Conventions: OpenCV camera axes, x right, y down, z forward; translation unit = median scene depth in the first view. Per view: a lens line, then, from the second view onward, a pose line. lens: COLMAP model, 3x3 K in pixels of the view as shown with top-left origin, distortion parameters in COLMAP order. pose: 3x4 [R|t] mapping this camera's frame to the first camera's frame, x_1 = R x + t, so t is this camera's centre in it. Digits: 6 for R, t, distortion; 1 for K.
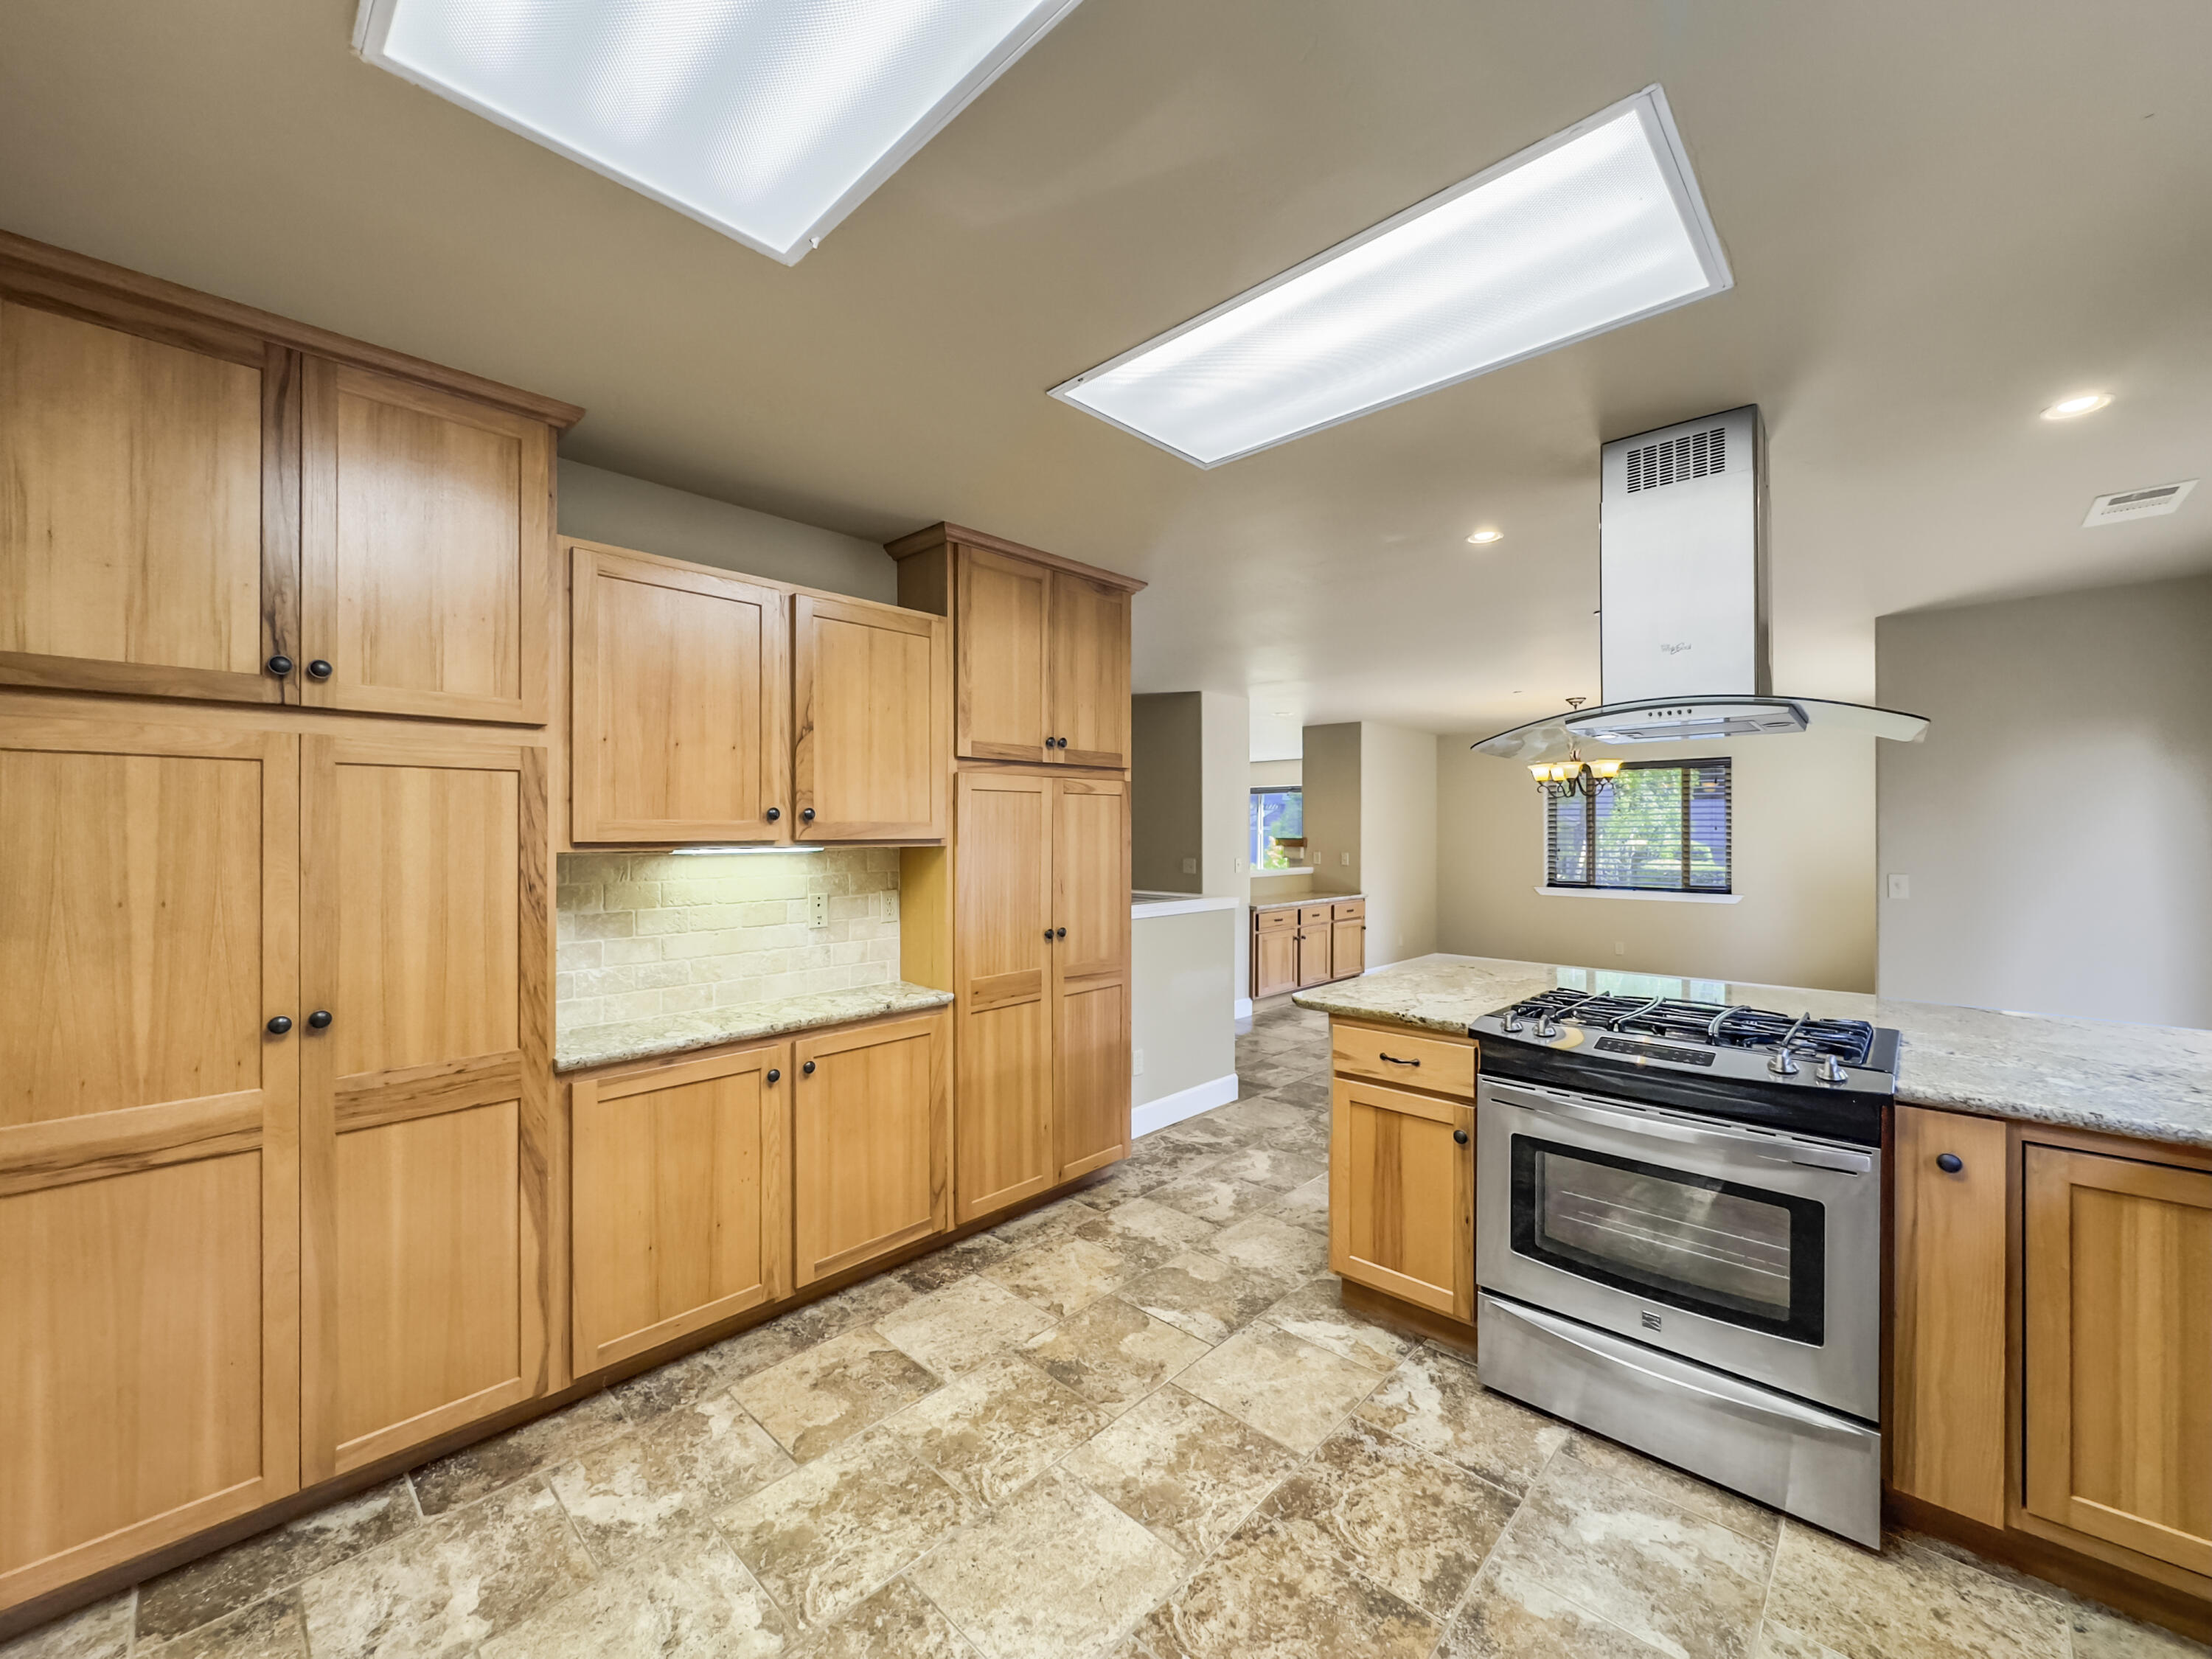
lens RADIAL K [[888.2, 0, 1113.0], [0, 888.2, 831.4], [0, 0, 1]] dist [-0.002657, 0.000034]
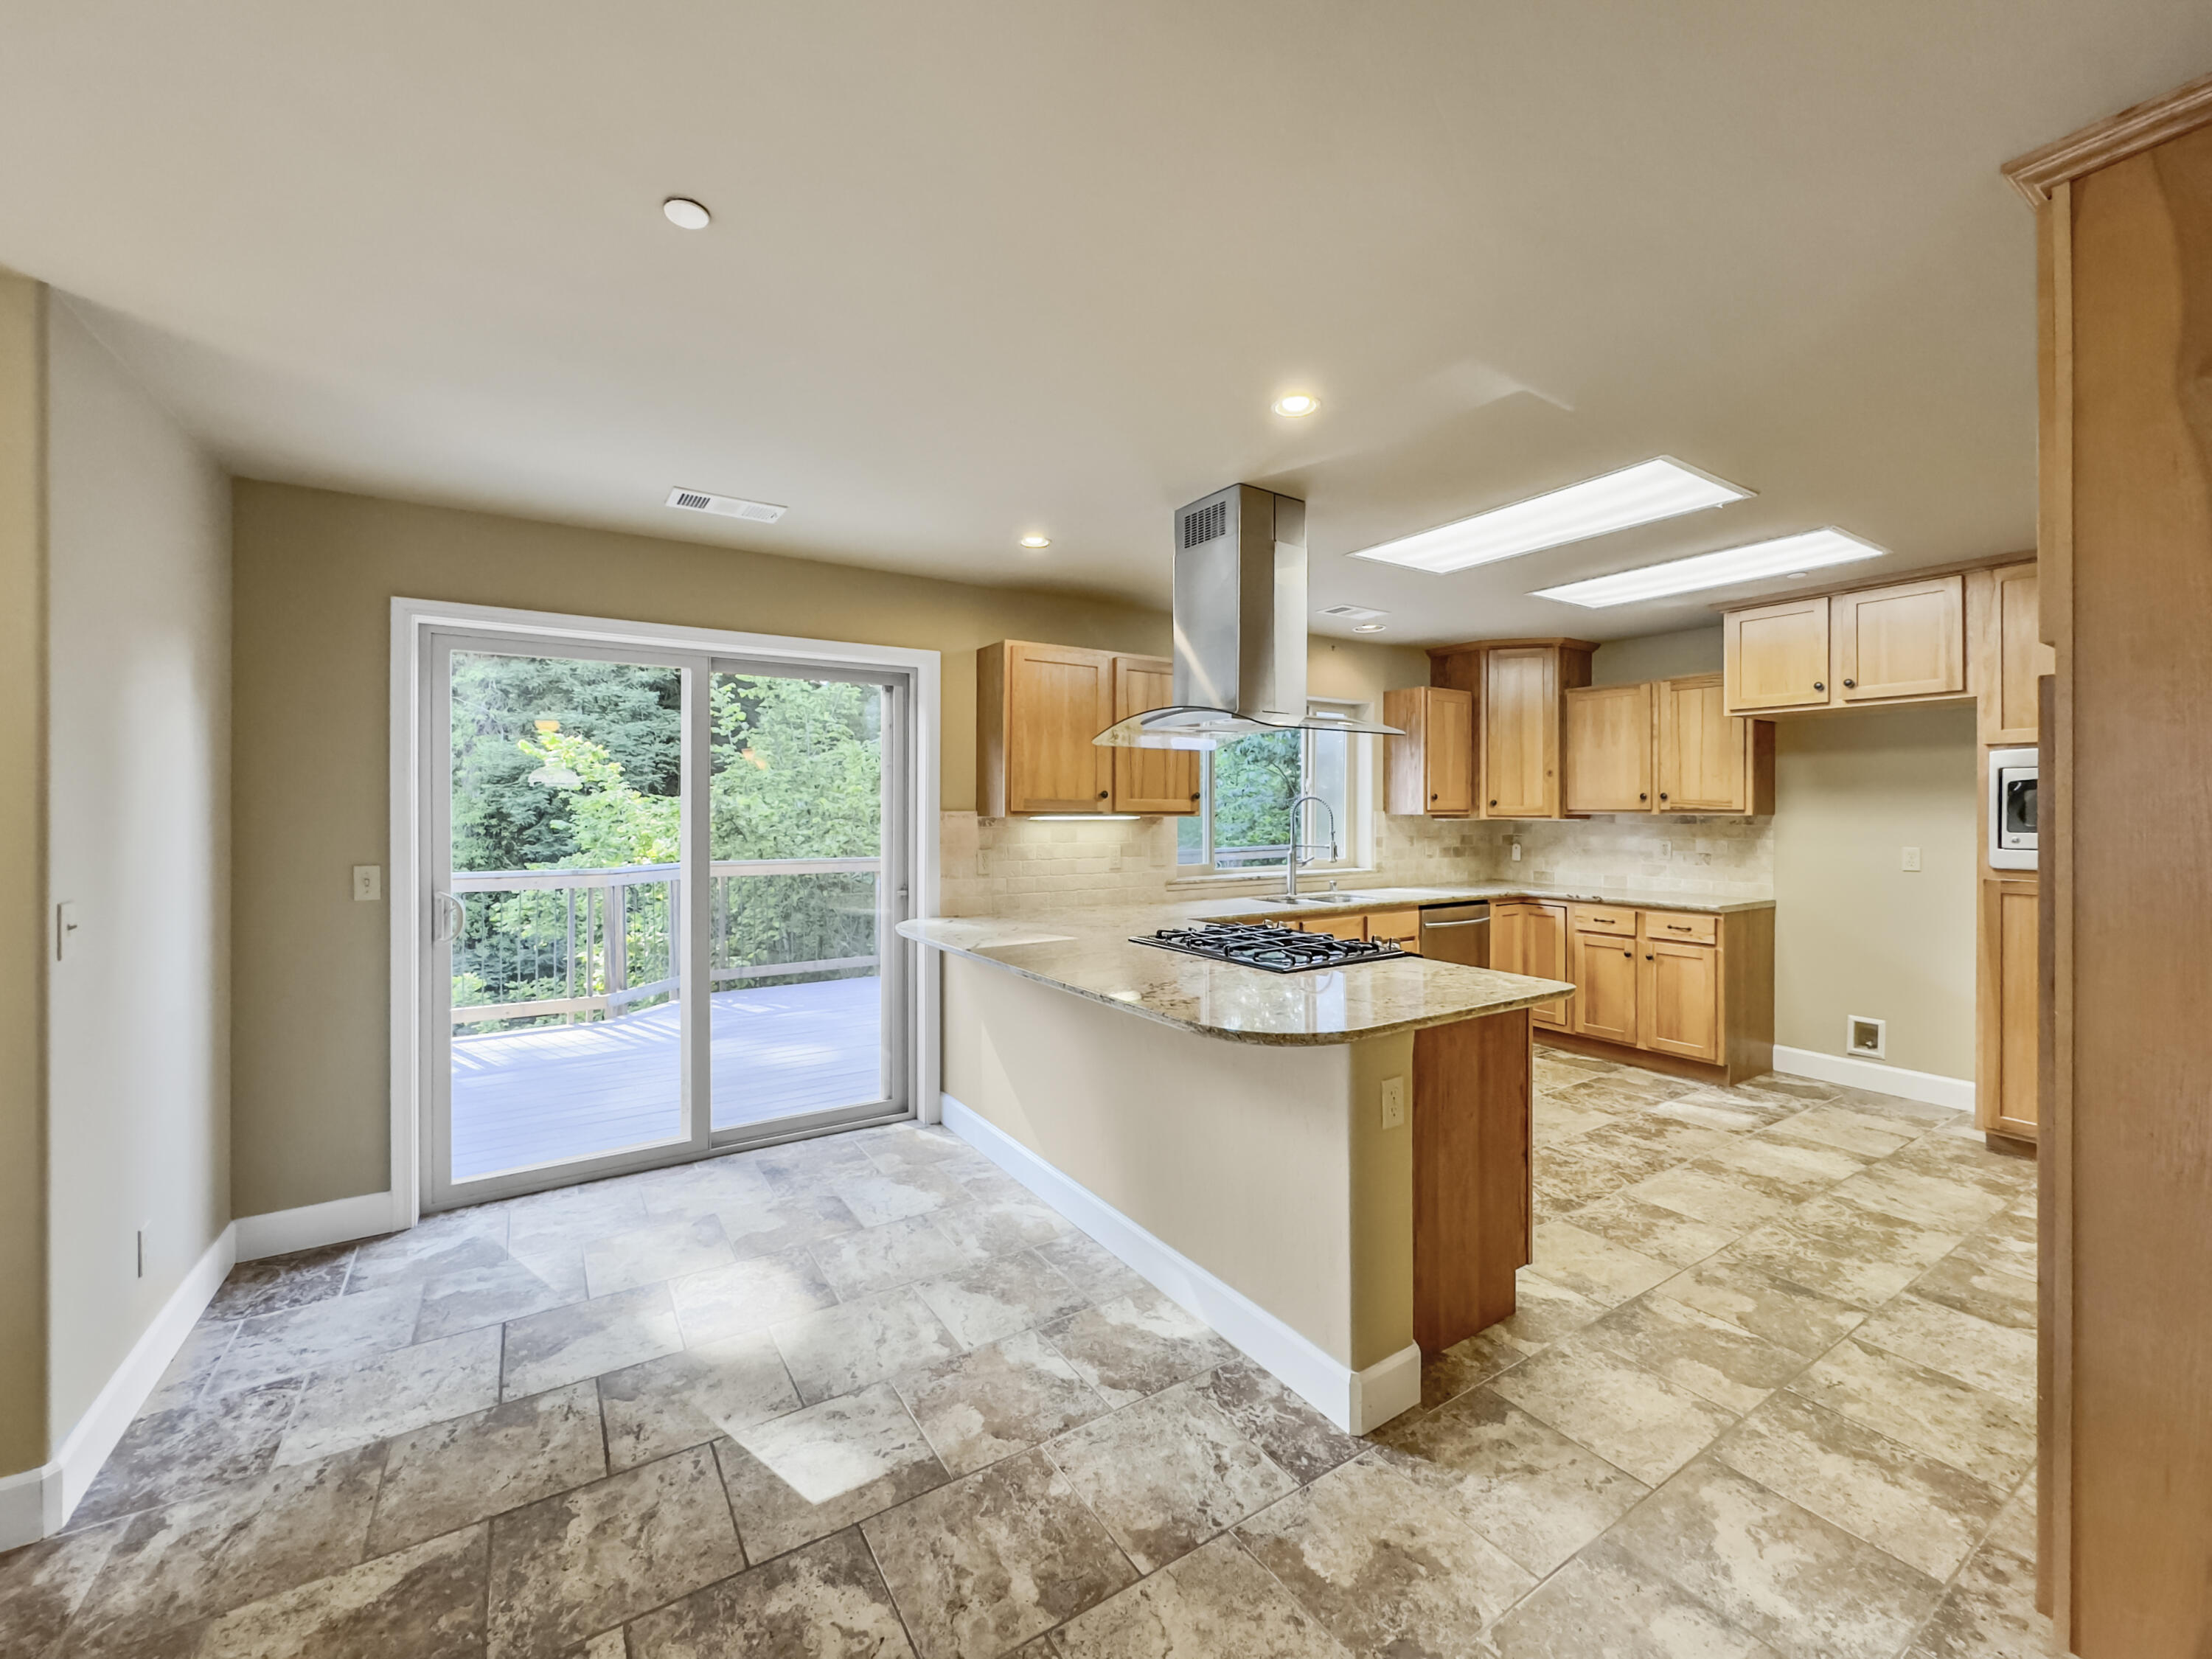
lens RADIAL K [[888.2, 0, 1112.5], [0, 888.2, 822.5], [0, 0, 1]] dist [-0.002657, 0.000034]
pose [[-0.969282, -0.003198, 0.245931, 0.474112], [0.000856, 0.999866, 0.016374, 0.003311], [-0.245951, 0.016082, -0.969149, 2.148491]]
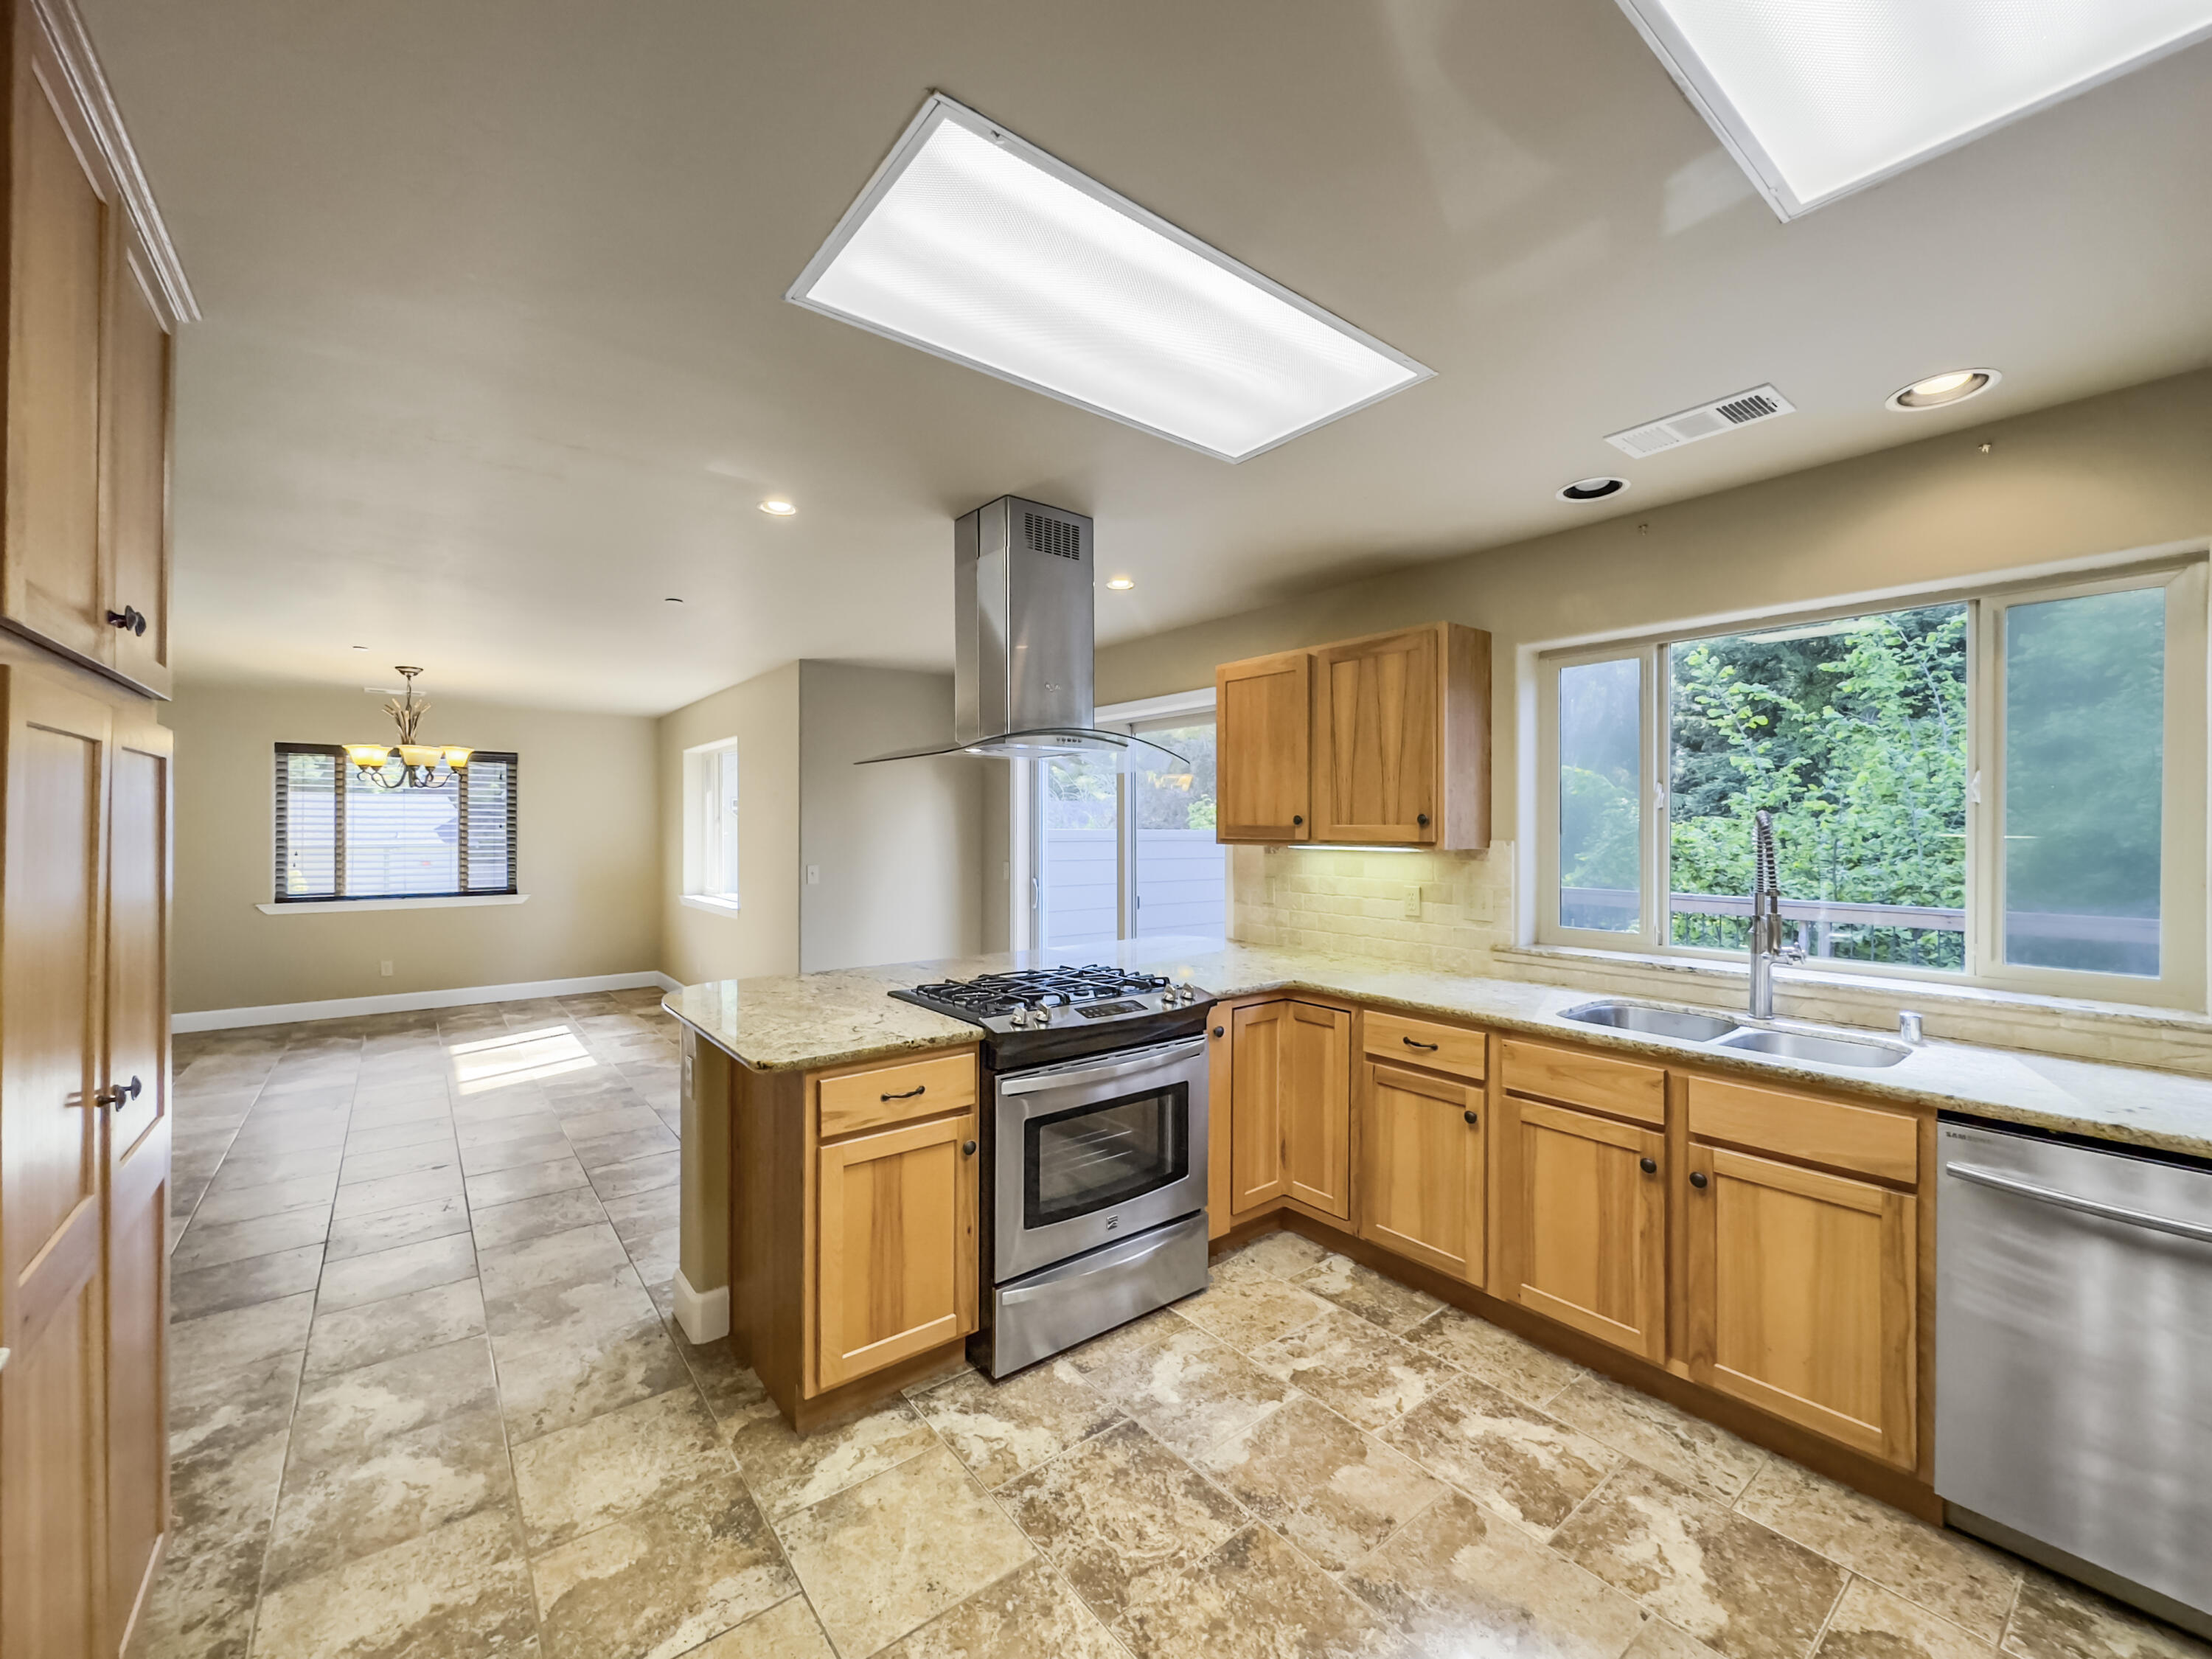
lens RADIAL K [[888.2, 0, 1103.7], [0, 888.2, 829.0], [0, 0, 1]] dist [-0.002657, 0.000034]
pose [[0.151147, -0.001946, 0.988509, -0.519311], [-0.001024, 0.999997, 0.002126, -0.010901], [-0.988511, -0.001334, 0.151145, 0.656624]]
